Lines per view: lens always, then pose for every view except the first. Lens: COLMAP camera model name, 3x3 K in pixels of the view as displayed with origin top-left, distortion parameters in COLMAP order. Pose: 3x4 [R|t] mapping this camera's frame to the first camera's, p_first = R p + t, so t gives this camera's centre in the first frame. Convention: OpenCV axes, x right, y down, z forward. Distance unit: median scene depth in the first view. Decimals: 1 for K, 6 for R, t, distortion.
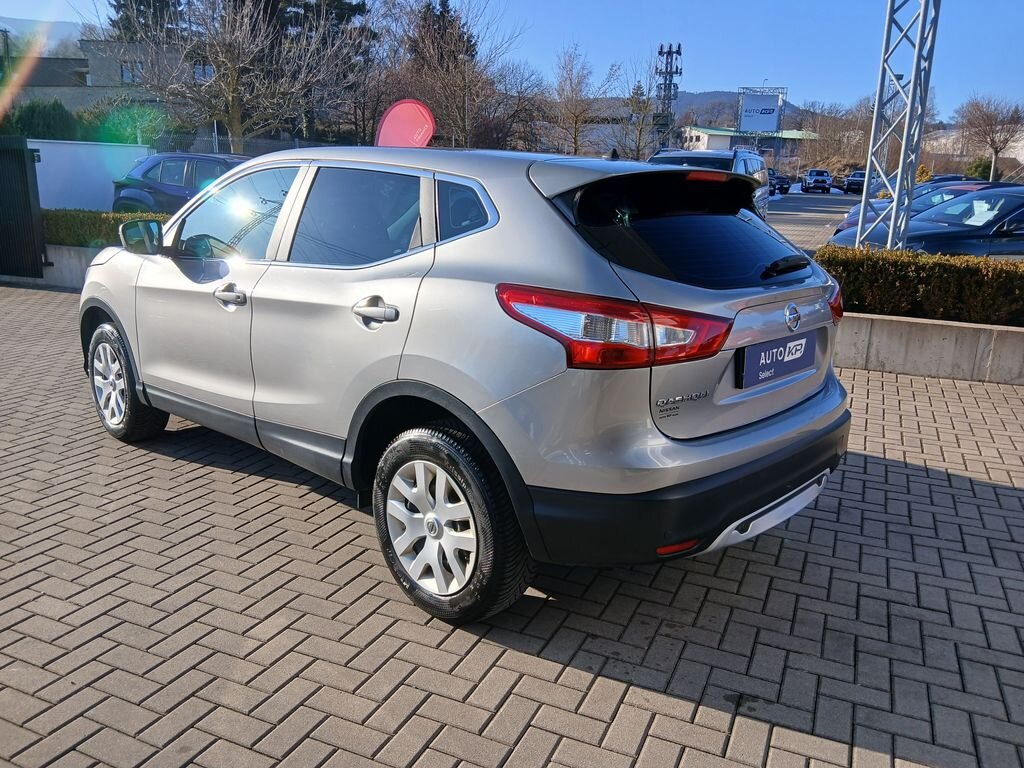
lens RADIAL K [[774.1, 0, 512.0], [0, 774.1, 384.0], [0, 0, 1]] dist [0.108451, -0.174813]
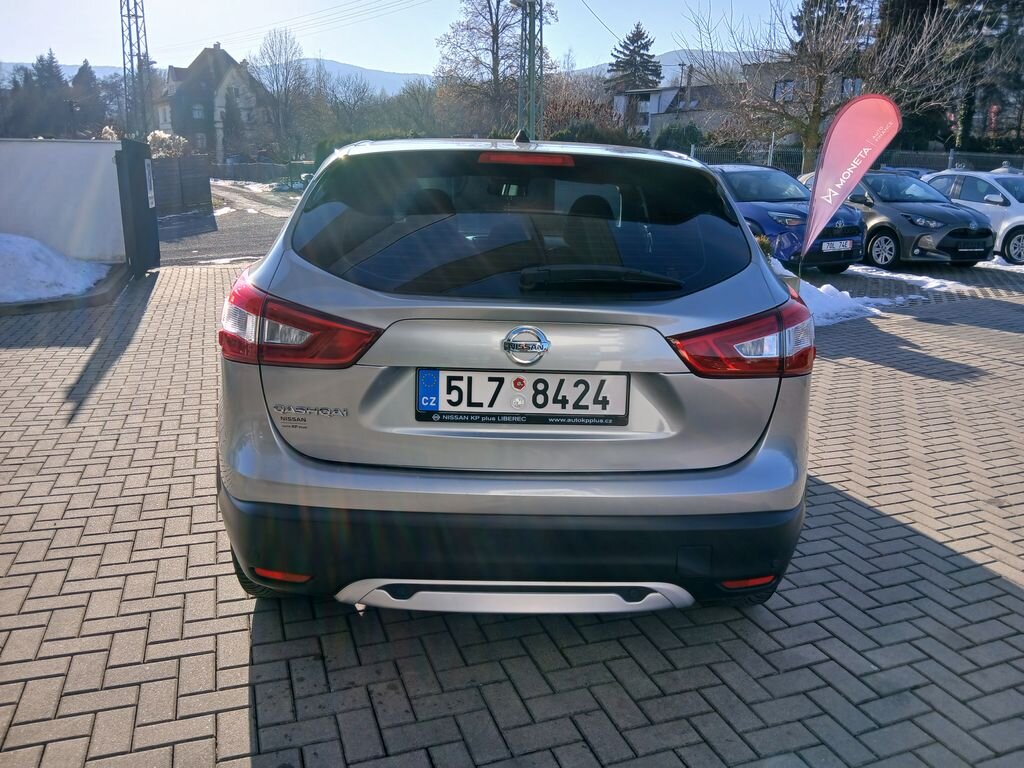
lens RADIAL K [[774.1, 0, 512.0], [0, 774.1, 384.0], [0, 0, 1]] dist [0.108451, -0.174813]
pose [[0.704669, 0.170314, -0.688792, 0.879195], [-0.183101, 0.981533, 0.055377, -0.089833], [0.685504, 0.087096, 0.722841, 0.473946]]
